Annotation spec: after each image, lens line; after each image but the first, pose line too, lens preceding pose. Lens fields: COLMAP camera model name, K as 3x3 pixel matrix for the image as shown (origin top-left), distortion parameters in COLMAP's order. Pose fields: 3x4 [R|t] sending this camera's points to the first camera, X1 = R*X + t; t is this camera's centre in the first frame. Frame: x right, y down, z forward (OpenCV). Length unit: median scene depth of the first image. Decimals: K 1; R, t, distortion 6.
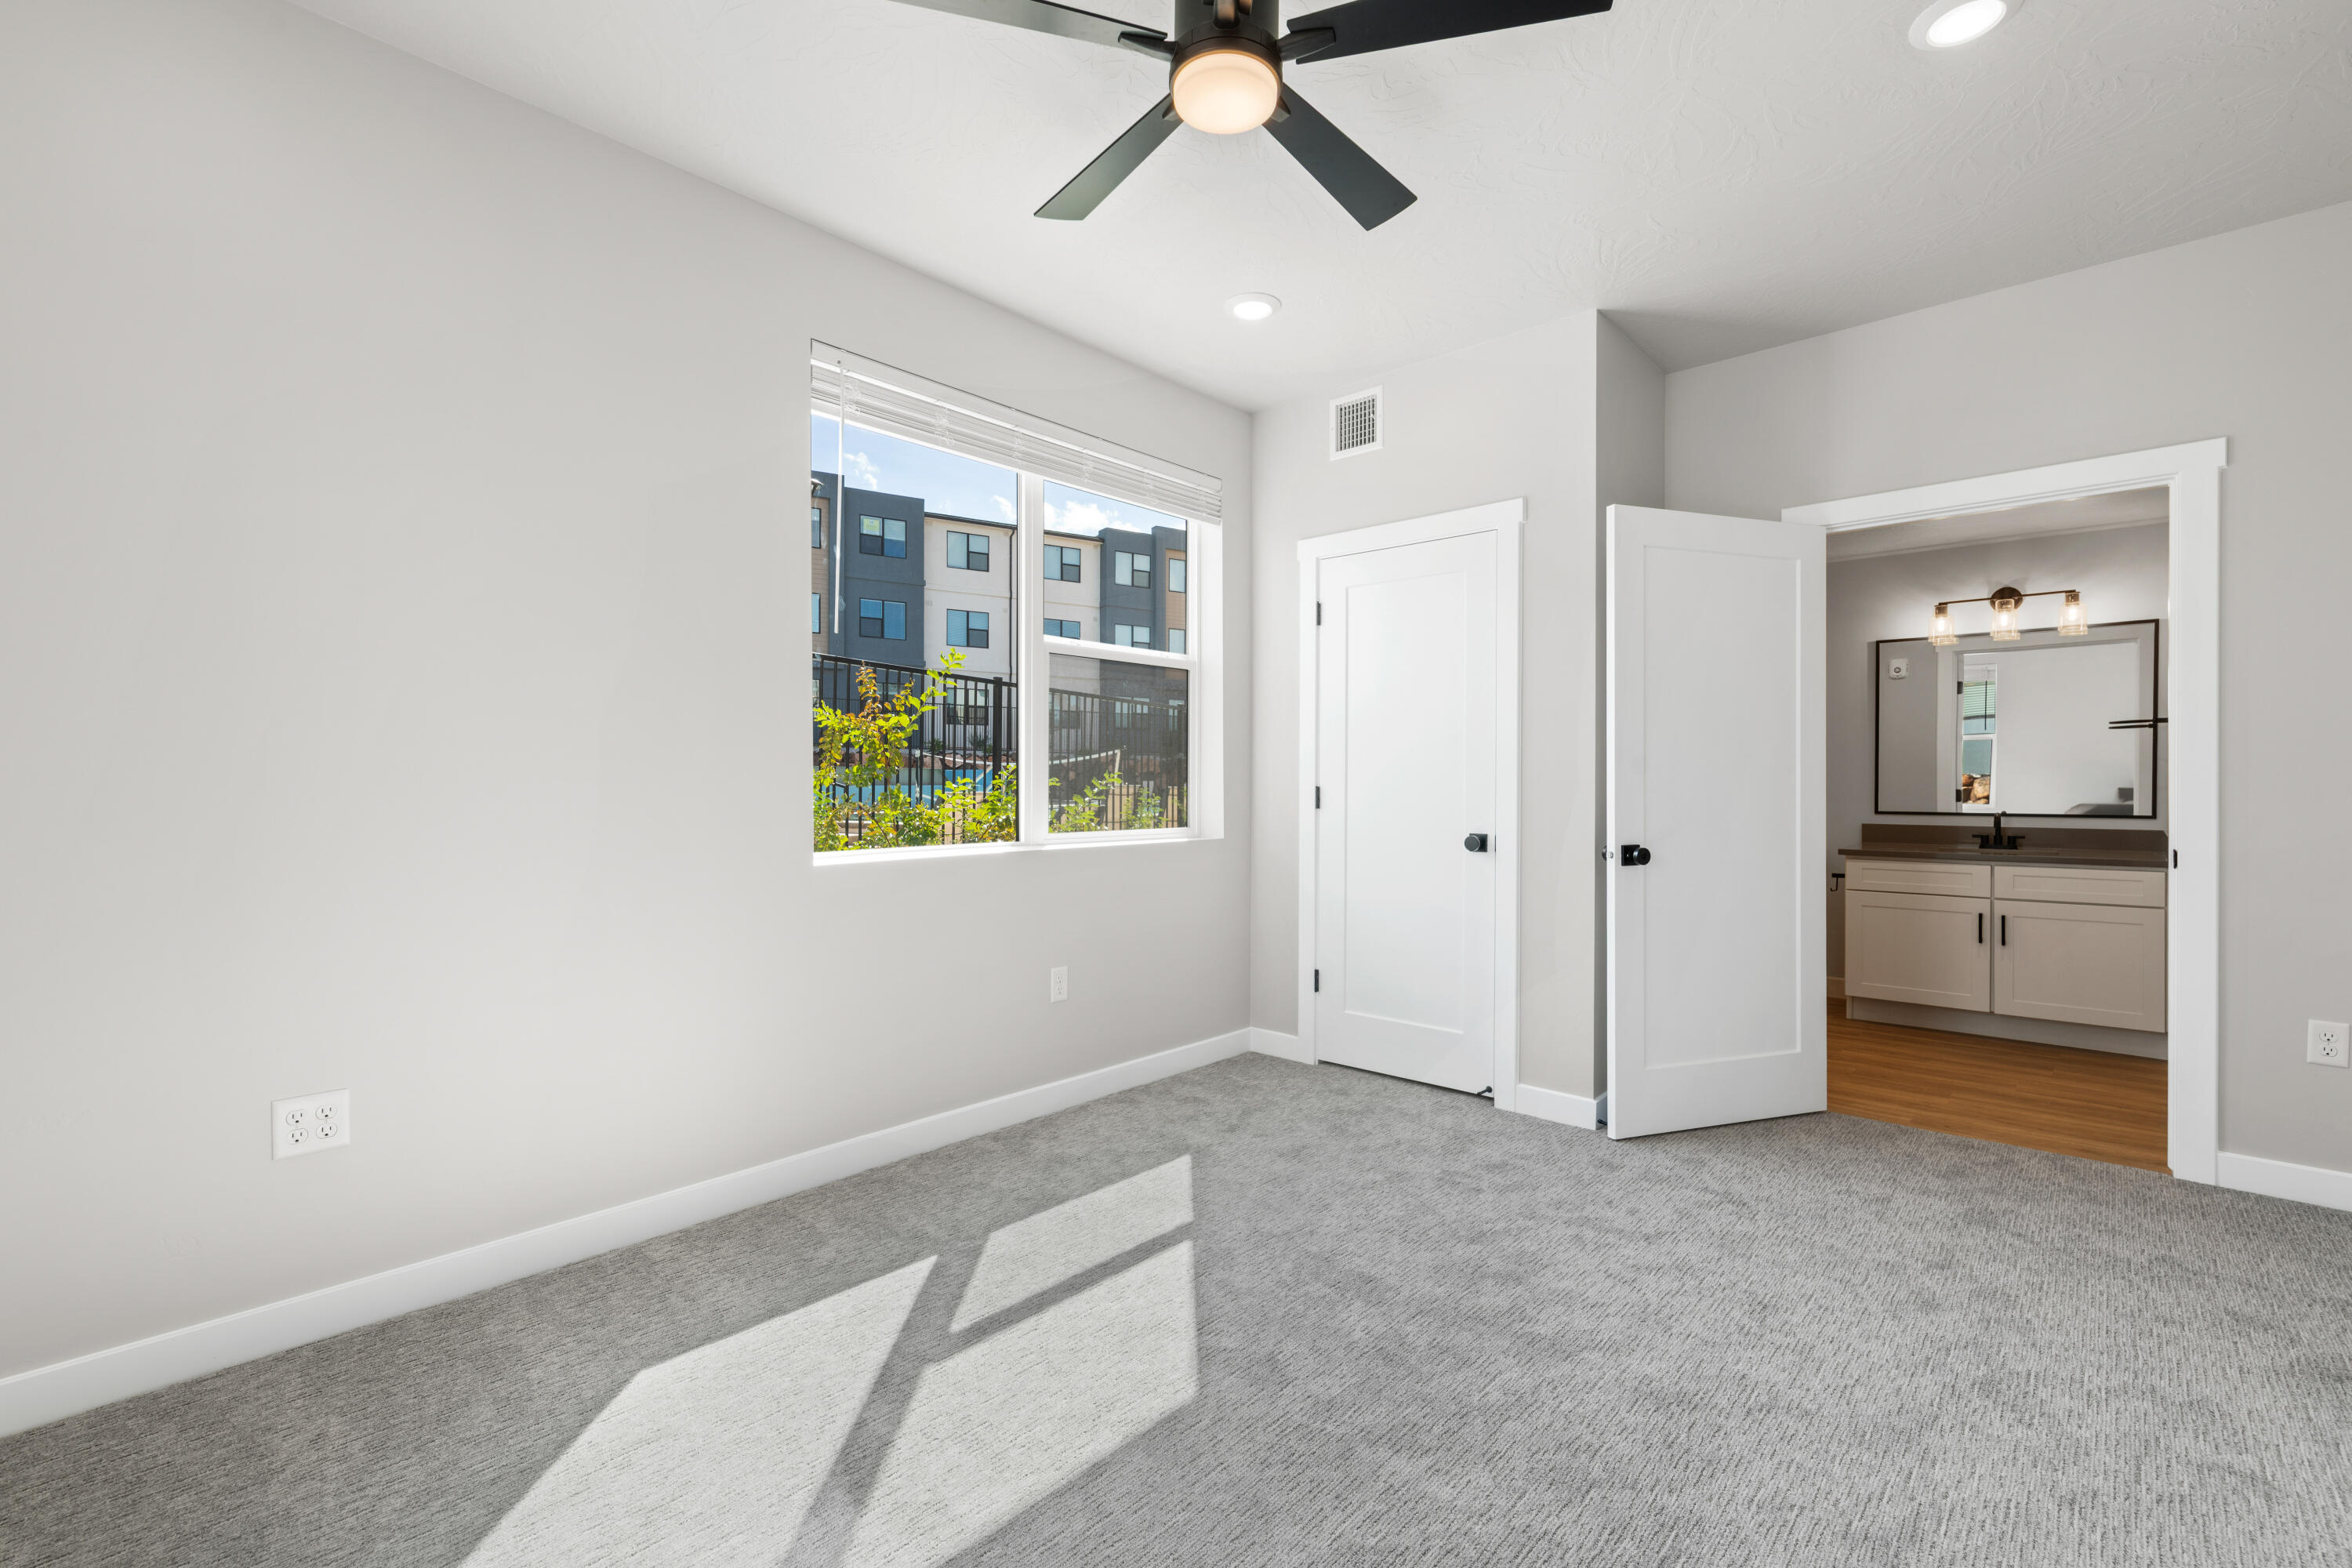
lens RADIAL K [[1030.2, 0, 1177.1], [0, 1030.2, 800.6], [0, 0, 1]] dist [-0.002527, -0.002124]
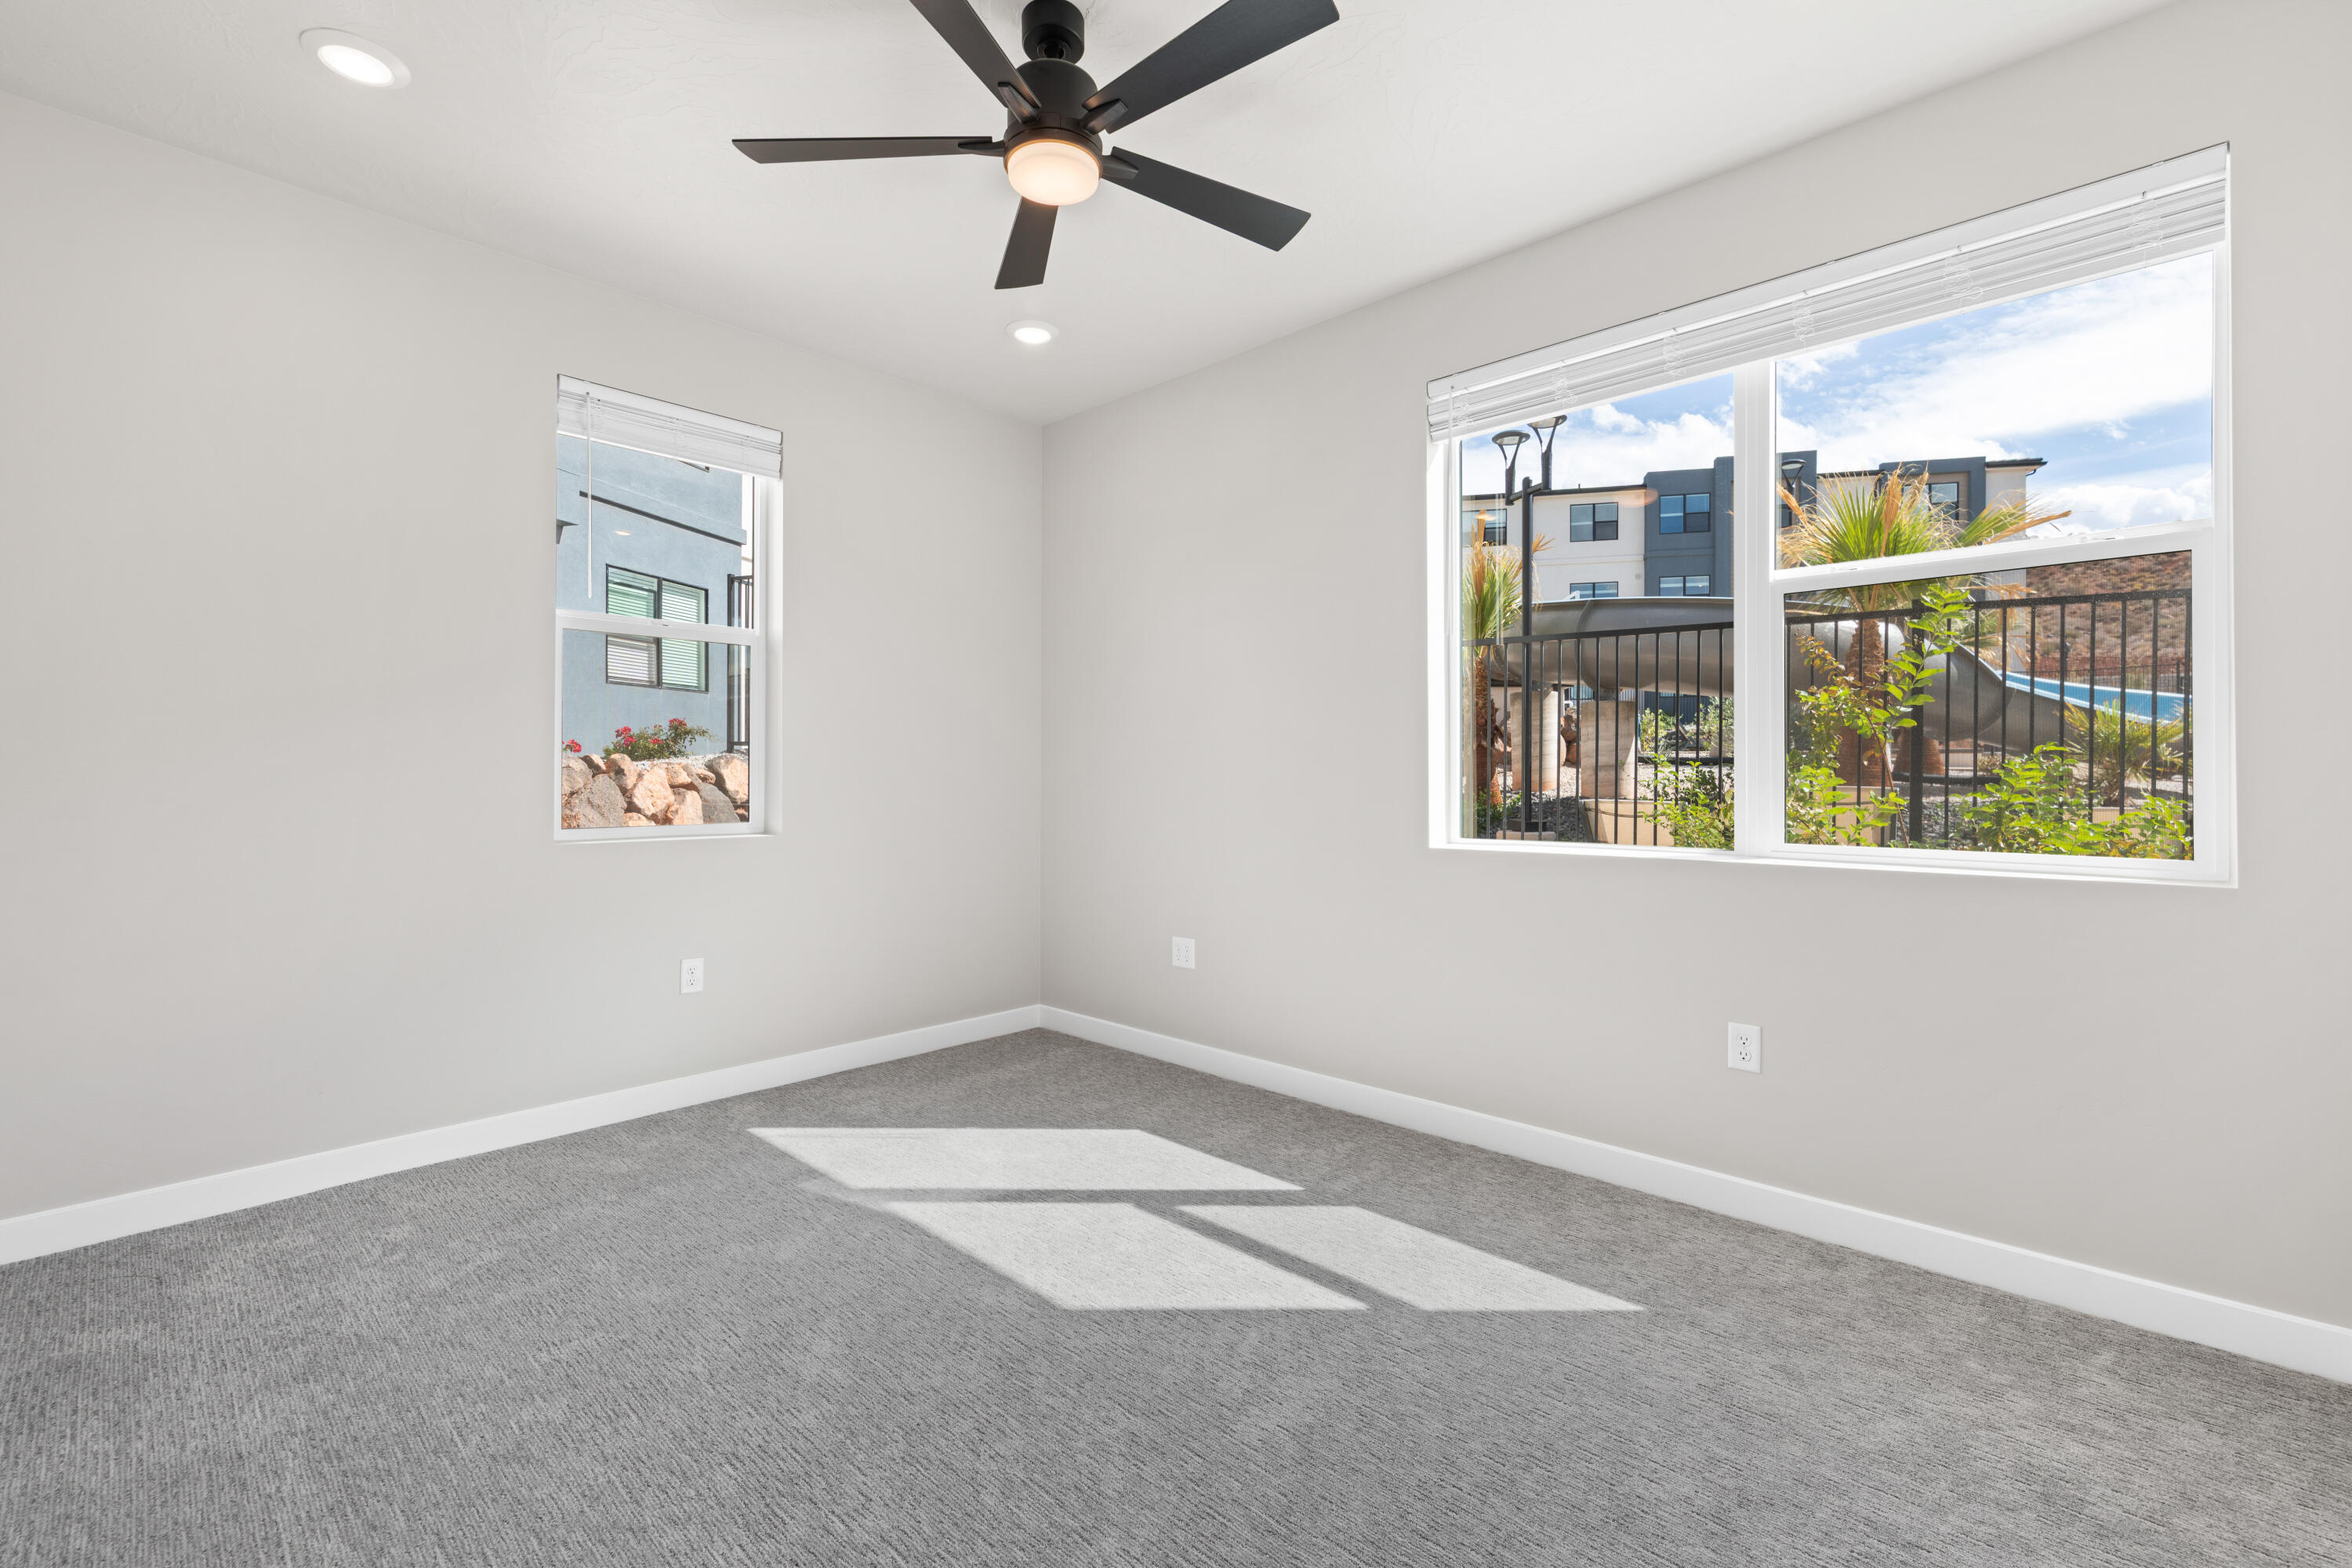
lens RADIAL K [[1030.2, 0, 1185.8], [0, 1030.2, 767.9], [0, 0, 1]] dist [-0.002527, -0.002124]
pose [[-0.031076, -0.000703, -0.999517, 0.769528], [-0.012376, 0.999923, -0.000318, -0.019386], [0.999440, 0.012360, -0.031083, 0.758131]]
